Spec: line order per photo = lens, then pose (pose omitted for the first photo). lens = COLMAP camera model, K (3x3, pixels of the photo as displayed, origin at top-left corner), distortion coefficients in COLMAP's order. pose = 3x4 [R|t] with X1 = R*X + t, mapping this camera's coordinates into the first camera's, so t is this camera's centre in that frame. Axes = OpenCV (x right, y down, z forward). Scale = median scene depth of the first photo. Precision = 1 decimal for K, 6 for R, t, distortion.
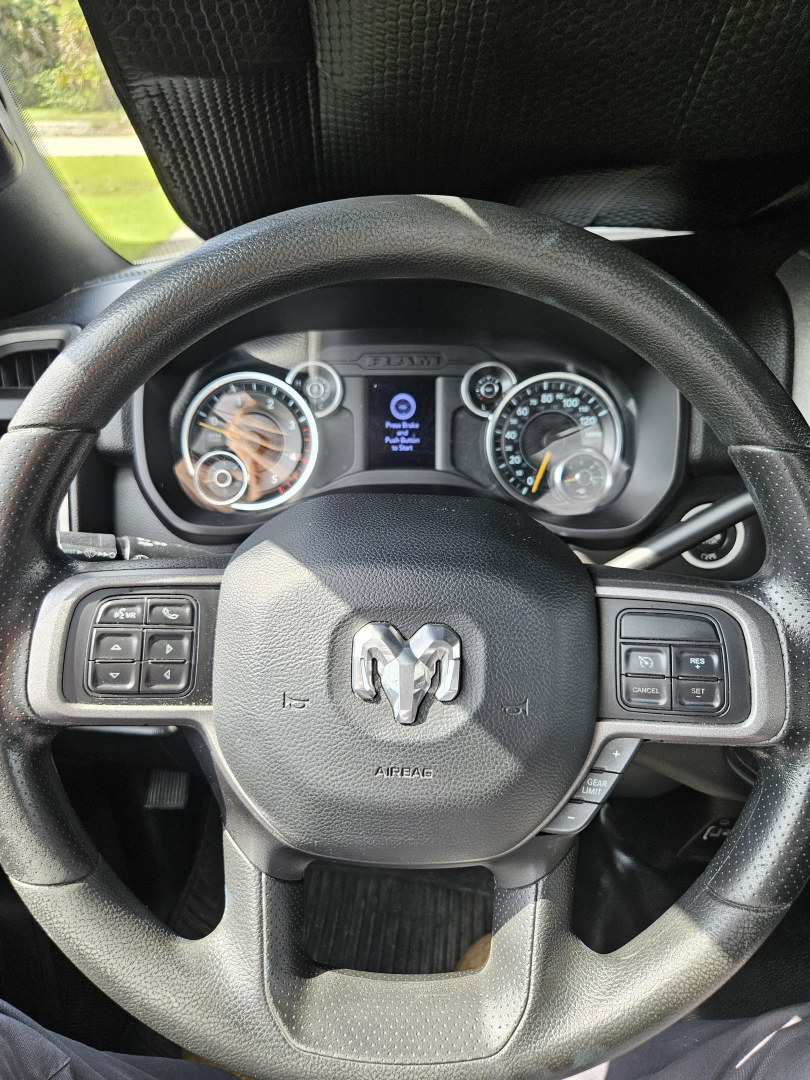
lens RADIAL K [[706.2, 0, 399.5], [0, 706.2, 534.5], [0, 0, 1]] dist [0.062974, -0.040109]
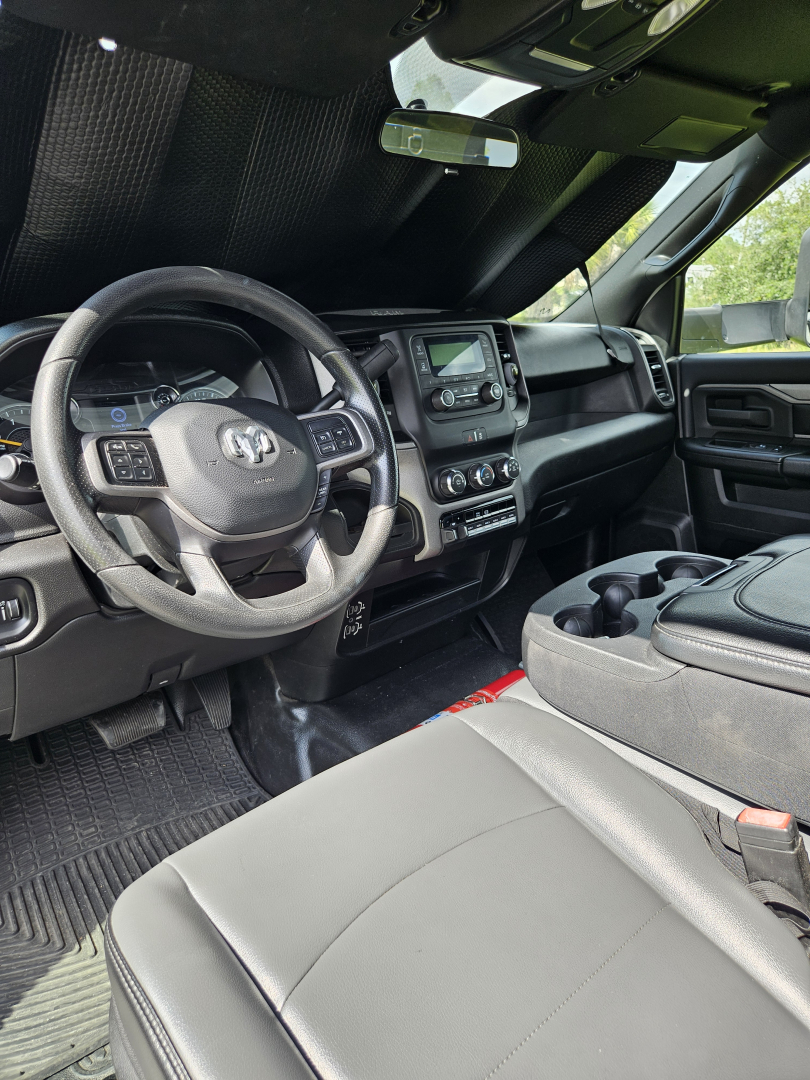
lens RADIAL K [[706.2, 0, 399.5], [0, 706.2, 534.5], [0, 0, 1]] dist [0.062974, -0.040109]
pose [[0.735453, -0.219904, 0.640898, -1.177262], [0.352154, 0.932140, -0.084274, 0.823369], [-0.578875, 0.287674, 0.762986, -1.017718]]
